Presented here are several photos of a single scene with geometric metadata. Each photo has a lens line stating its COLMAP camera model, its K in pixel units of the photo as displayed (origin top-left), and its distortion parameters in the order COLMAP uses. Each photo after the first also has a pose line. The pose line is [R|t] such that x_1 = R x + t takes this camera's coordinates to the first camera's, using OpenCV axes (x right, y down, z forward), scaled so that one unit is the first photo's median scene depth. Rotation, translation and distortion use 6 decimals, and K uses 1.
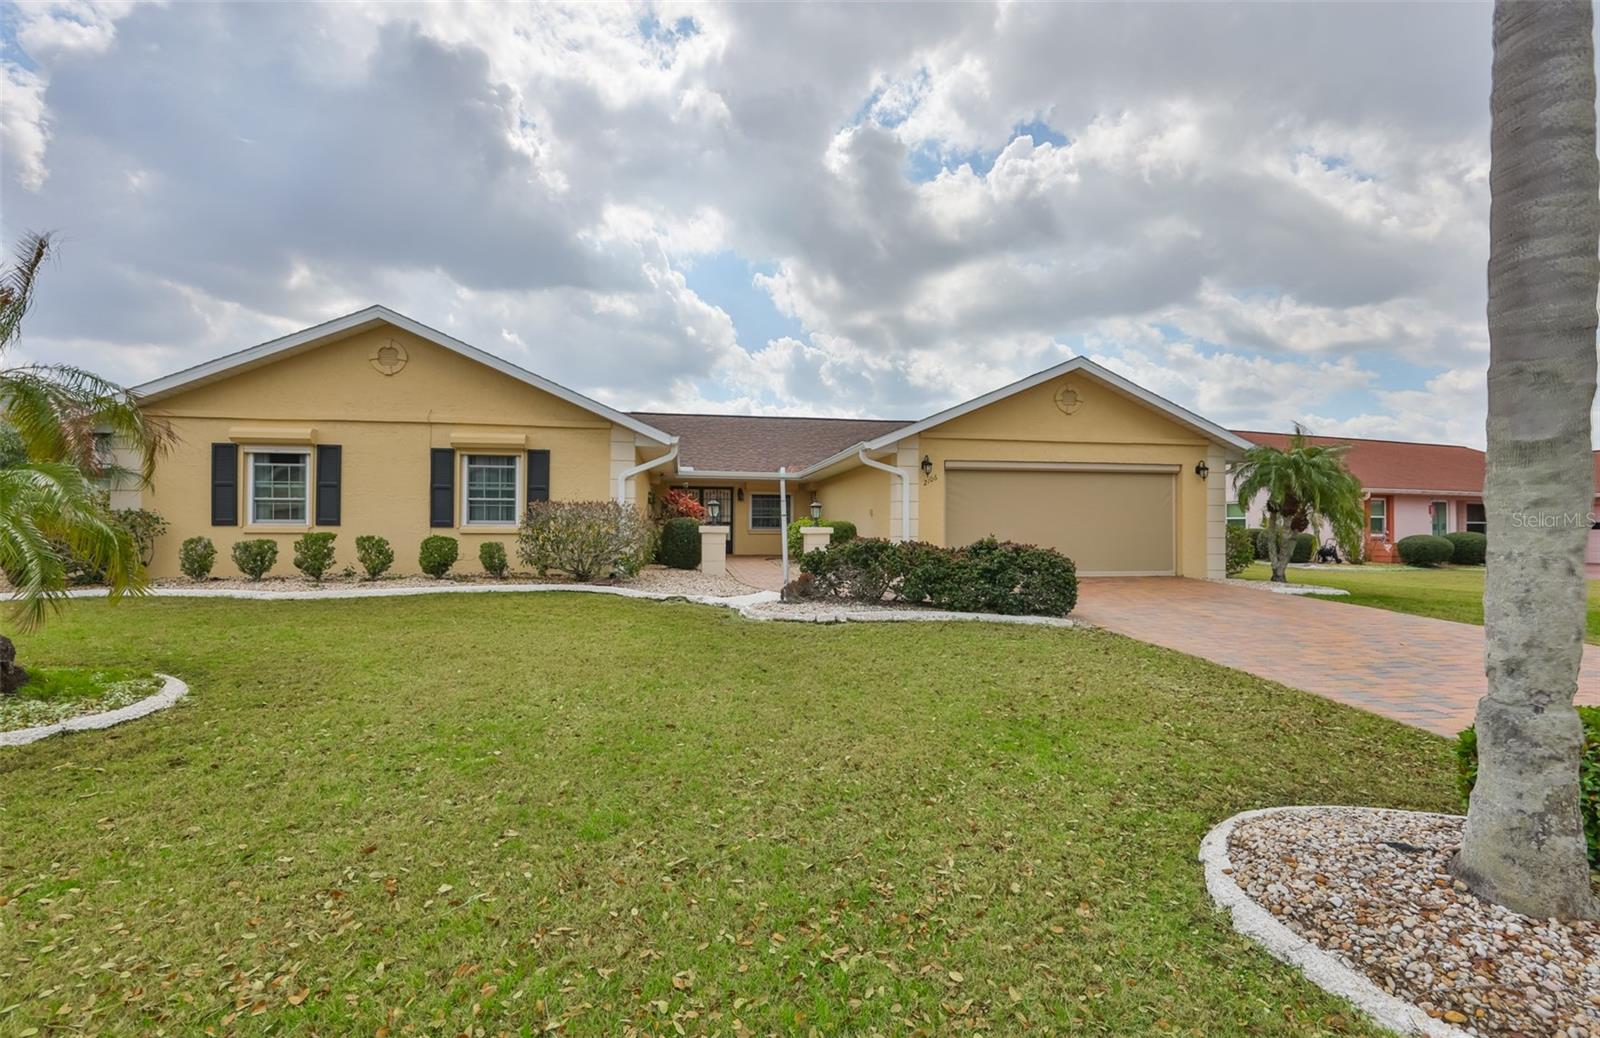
lens RADIAL K [[689.8, 0, 801.1], [0, 689.8, 492.8], [0, 0, 1]] dist [0.000640, 0.000407]
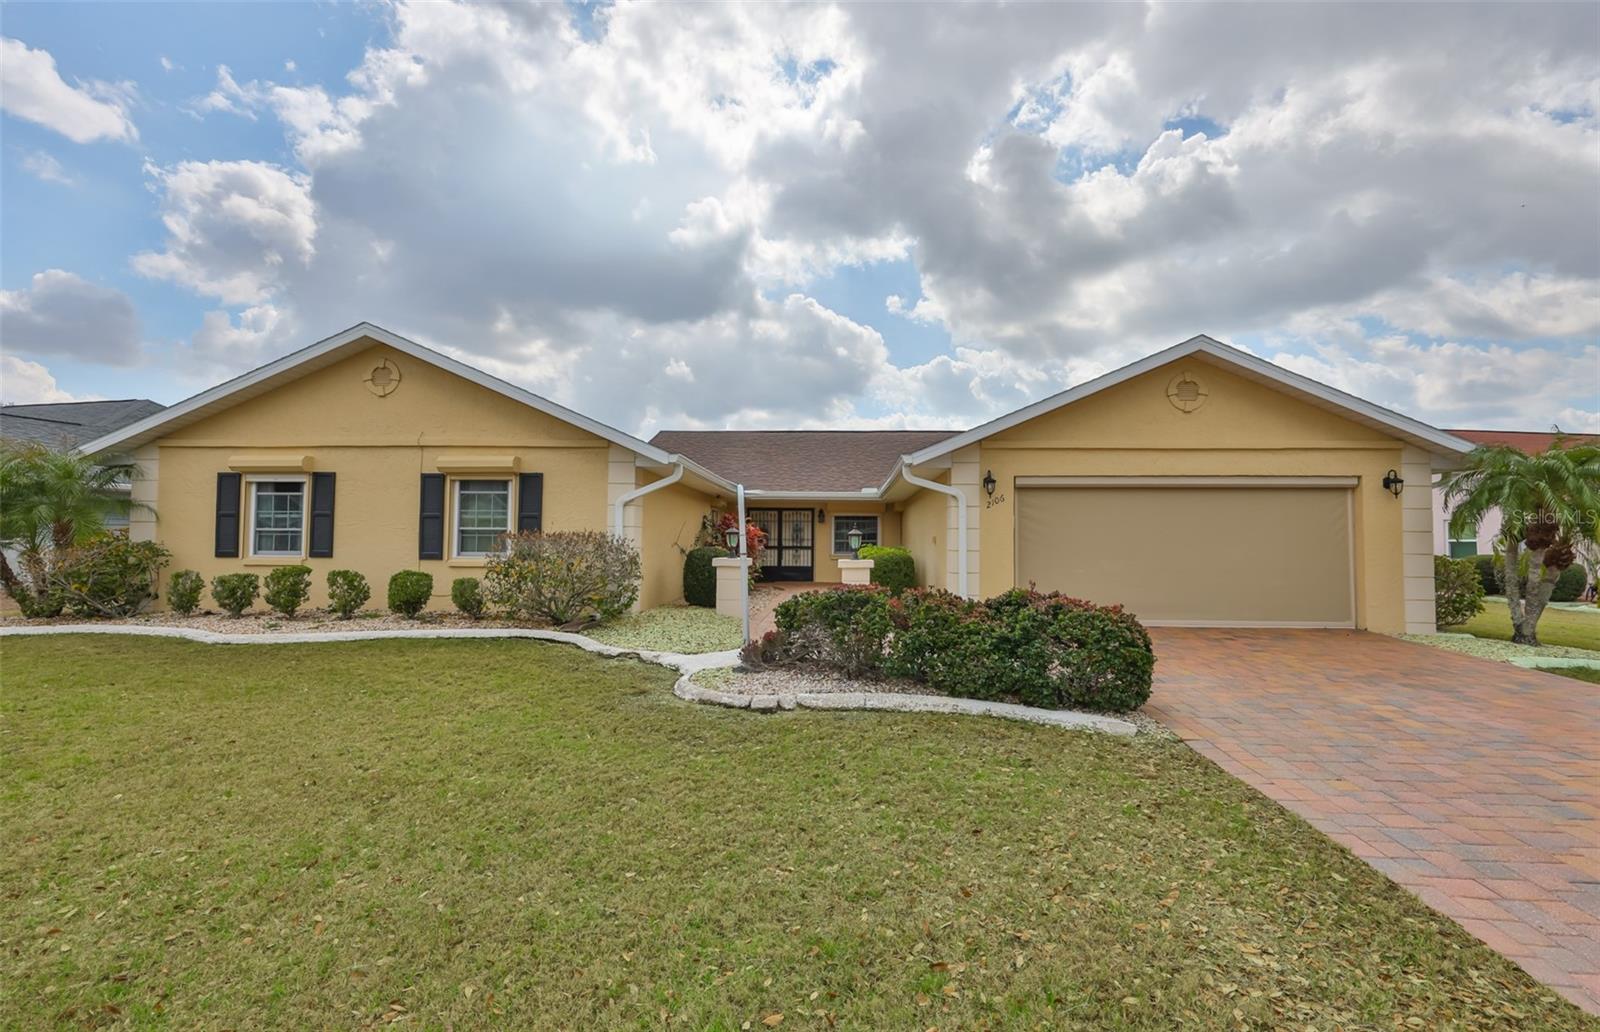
lens RADIAL K [[689.8, 0, 801.1], [0, 689.8, 489.8], [0, 0, 1]] dist [0.000640, 0.000407]
pose [[0.978870, -0.014000, -0.204004, 0.146335], [0.008155, 0.999533, -0.029463, -0.011525], [0.204322, 0.027177, 0.978526, 0.198796]]
